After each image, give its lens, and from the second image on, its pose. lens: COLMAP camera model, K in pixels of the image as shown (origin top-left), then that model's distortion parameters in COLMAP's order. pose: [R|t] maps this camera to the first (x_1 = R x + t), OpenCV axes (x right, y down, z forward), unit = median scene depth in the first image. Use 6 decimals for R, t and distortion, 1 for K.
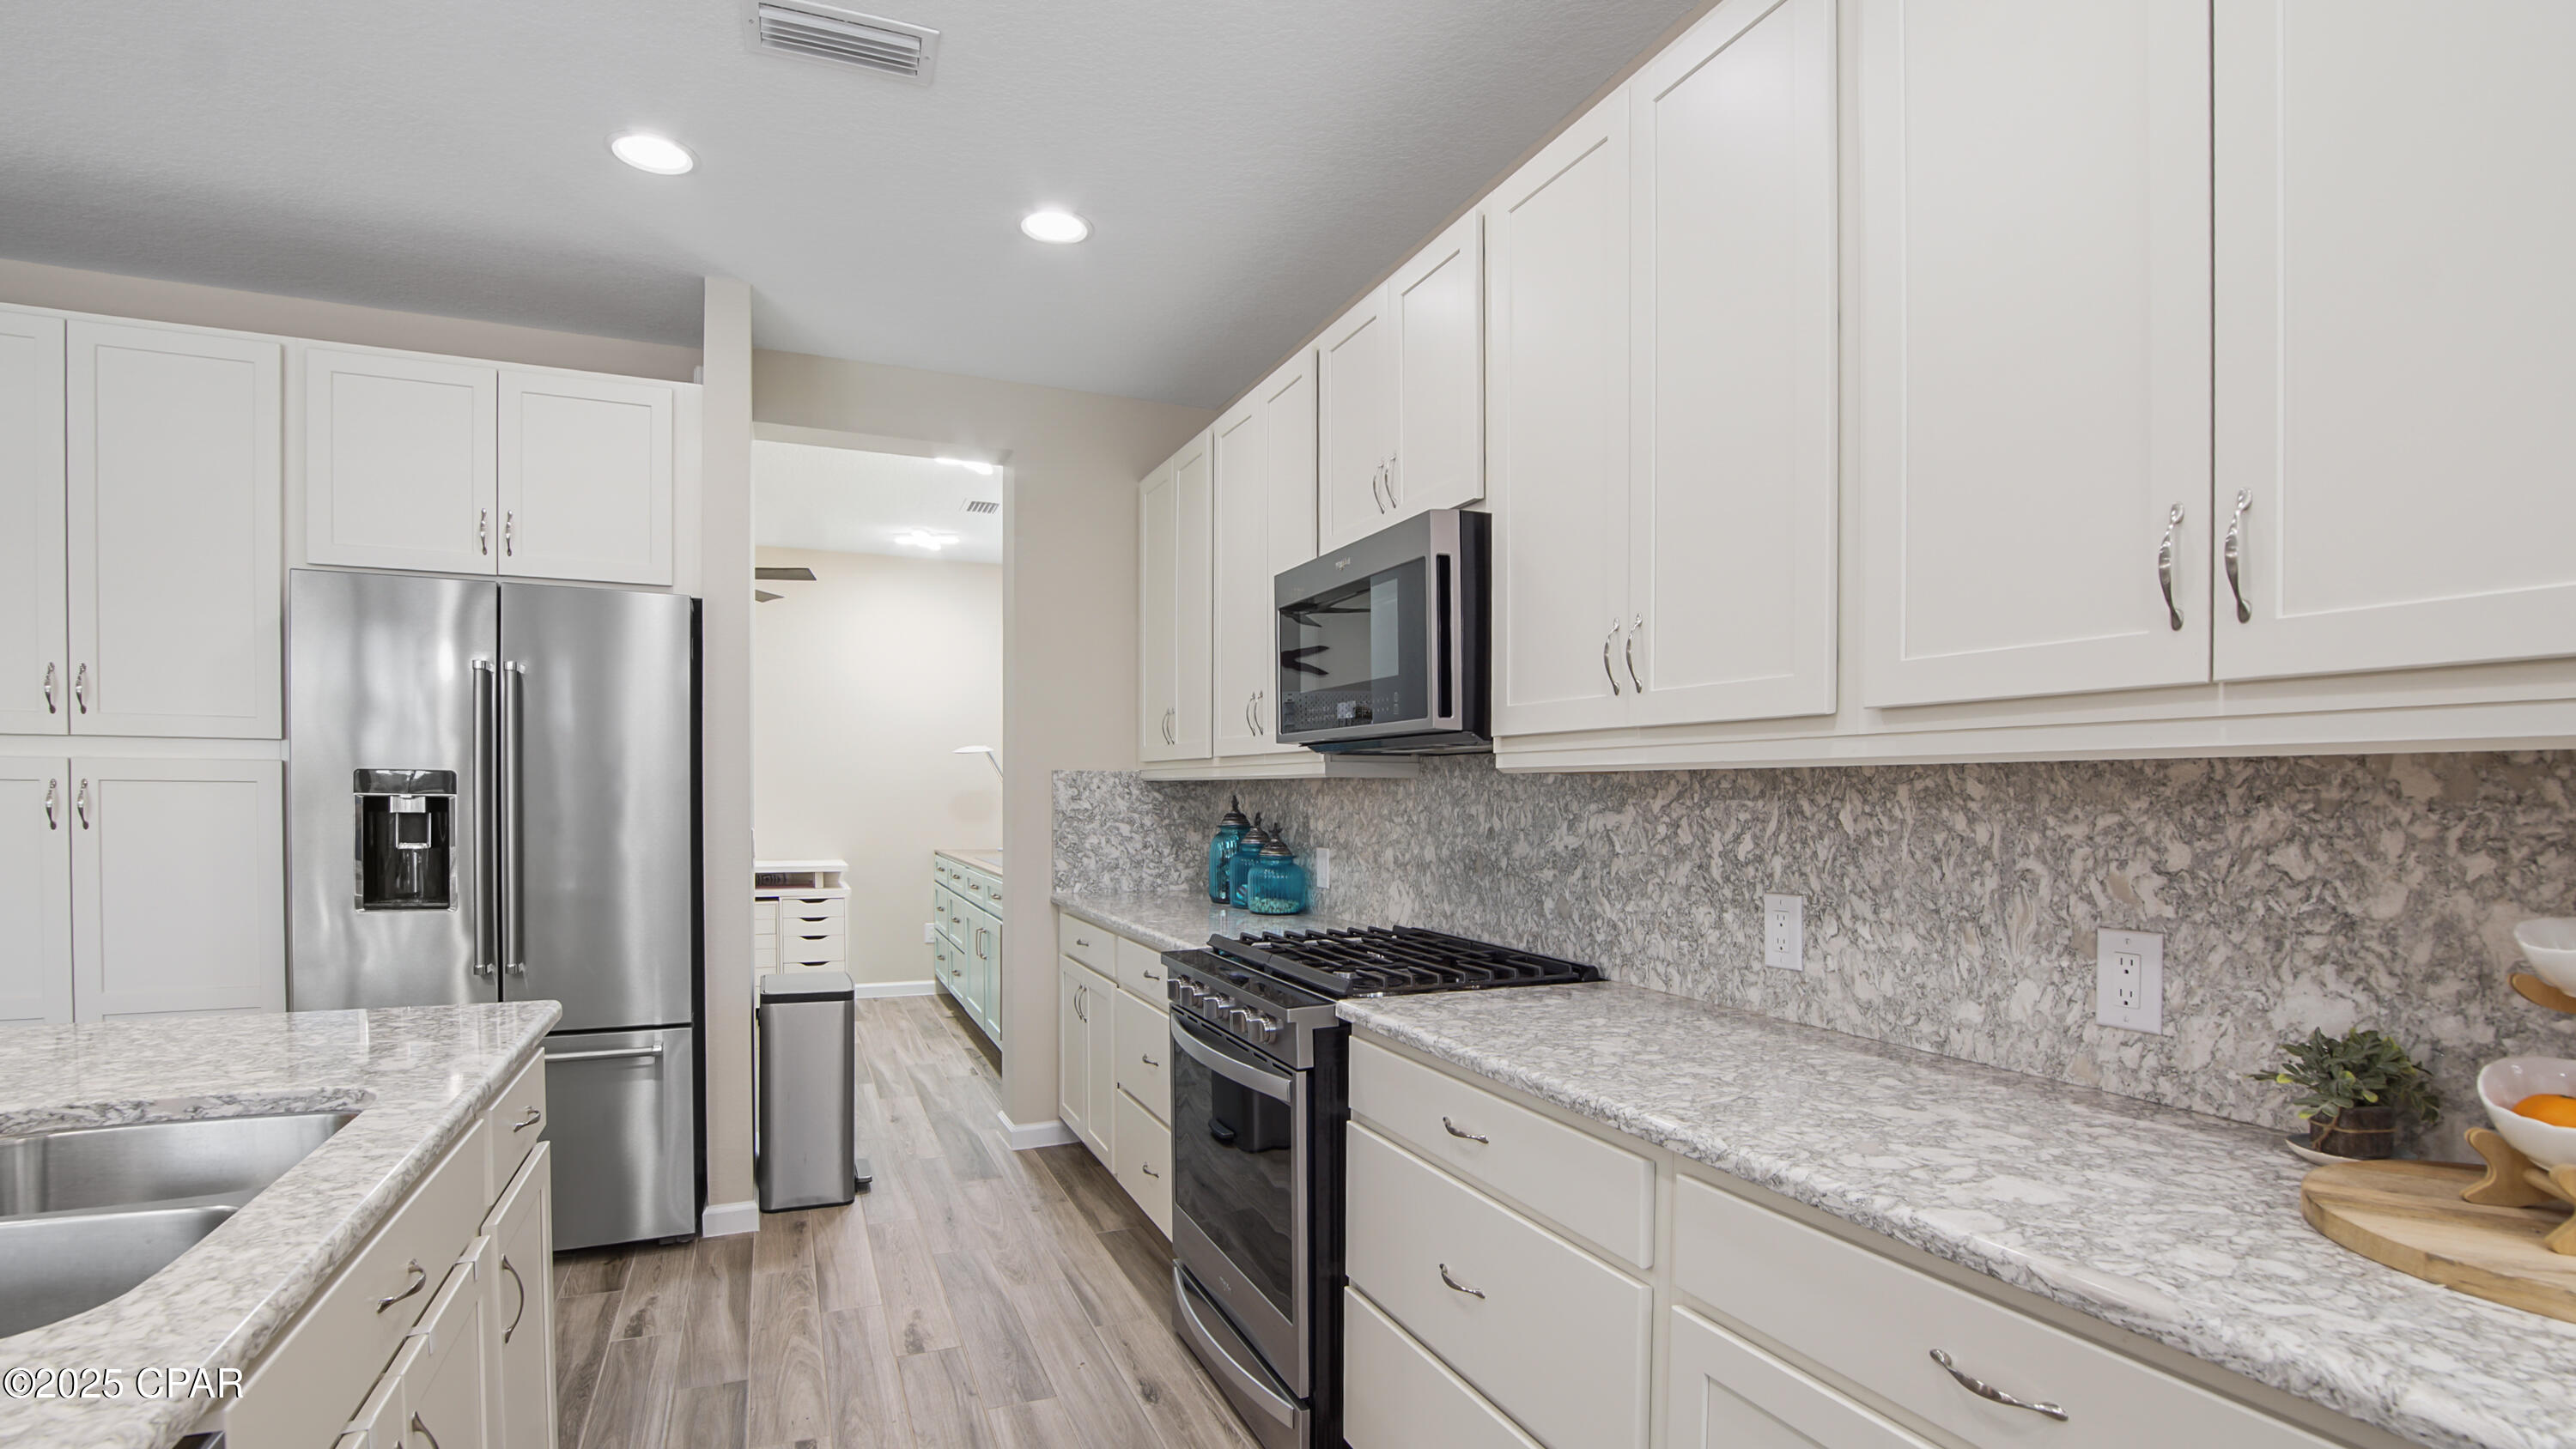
lens RADIAL K [[1201.7, 0, 1306.1], [0, 1201.7, 799.7], [0, 0, 1]] dist [-0.028205, 0.005439]
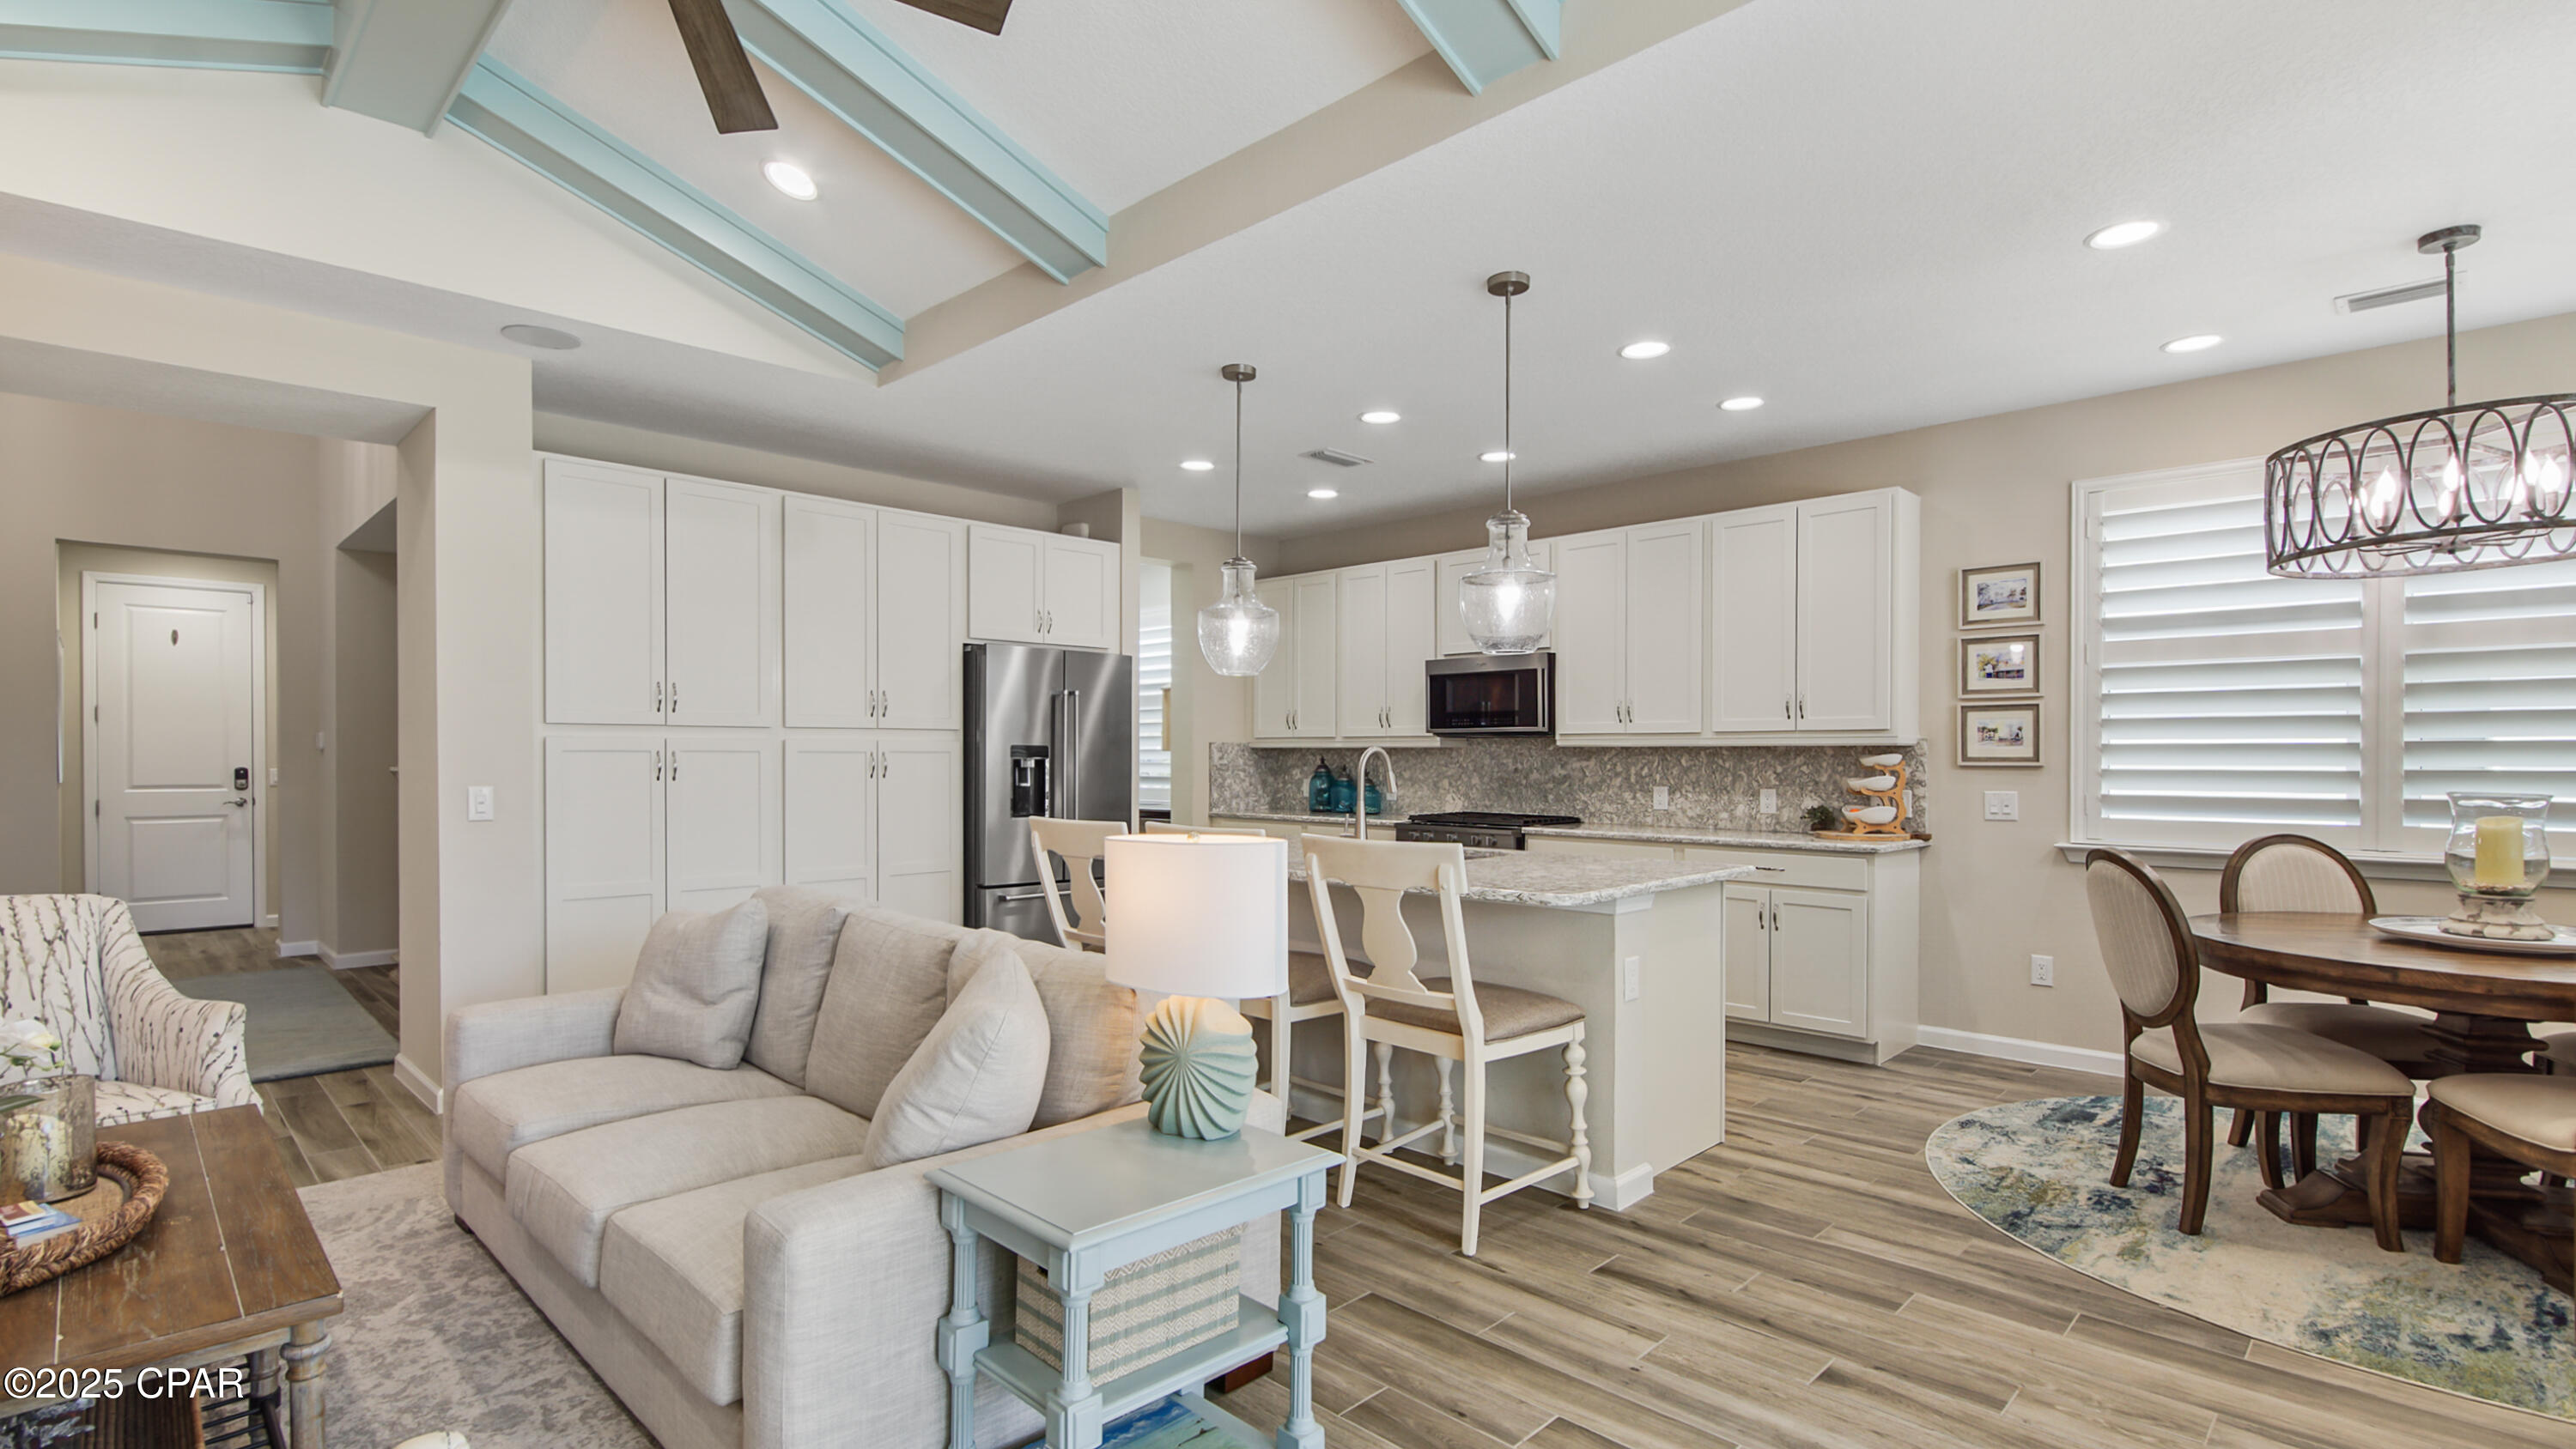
lens RADIAL K [[1201.7, 0, 1283.1], [0, 1201.7, 773.8], [0, 0, 1]] dist [-0.028205, 0.005439]
pose [[0.927948, -0.012154, 0.372512, -1.449277], [0.007126, 0.999864, 0.014872, -0.006216], [-0.372642, -0.011146, 0.927908, -1.326780]]
